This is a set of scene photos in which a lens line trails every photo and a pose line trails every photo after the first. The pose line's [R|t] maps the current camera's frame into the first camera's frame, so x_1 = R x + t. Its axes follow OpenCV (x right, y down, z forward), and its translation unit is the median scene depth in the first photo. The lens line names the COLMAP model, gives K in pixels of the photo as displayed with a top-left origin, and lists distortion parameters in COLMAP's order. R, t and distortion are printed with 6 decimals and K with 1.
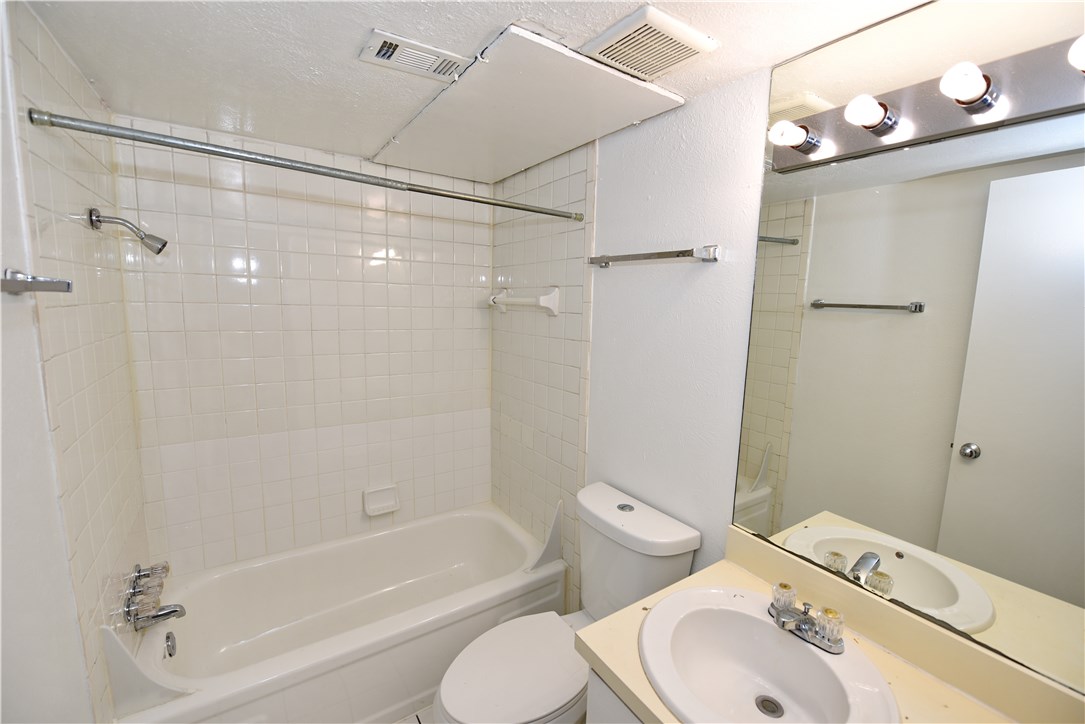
lens RADIAL K [[443.3, 0, 545.6], [0, 443.3, 359.8], [0, 0, 1]] dist [-0.015490, -0.002217]
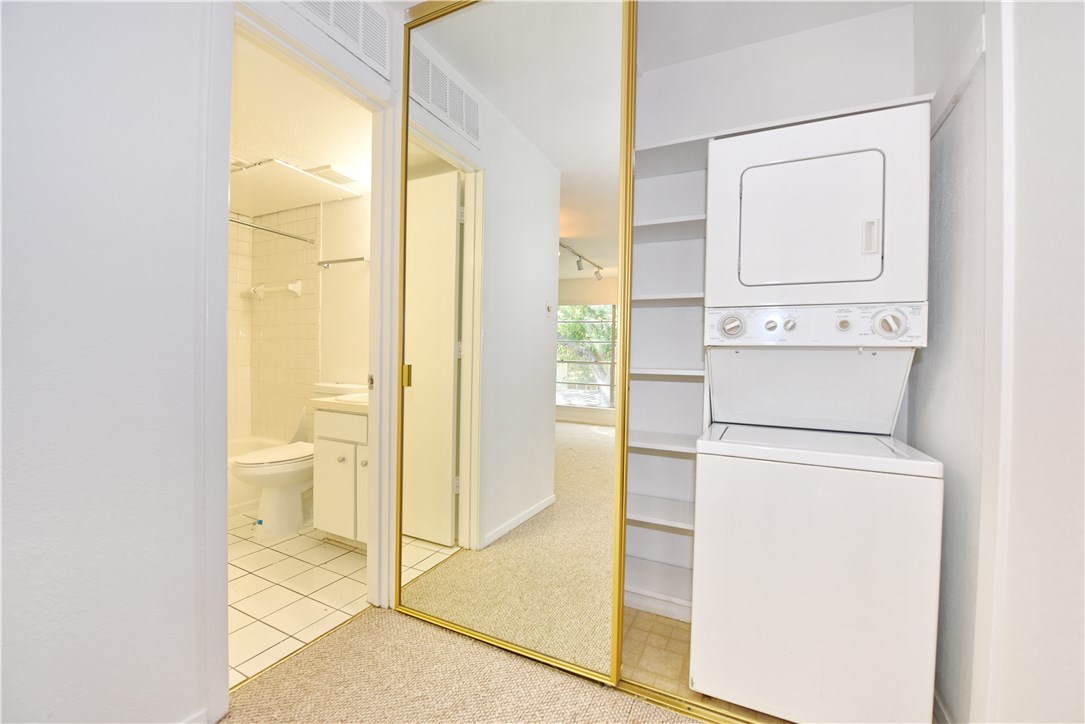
lens RADIAL K [[443.3, 0, 546.2], [0, 443.3, 358.2], [0, 0, 1]] dist [-0.015490, -0.002217]
pose [[0.868317, -0.015499, 0.495767, 0.003717], [0.069732, 0.993399, -0.091077, 0.385612], [-0.491084, 0.113654, 0.863666, -0.984397]]
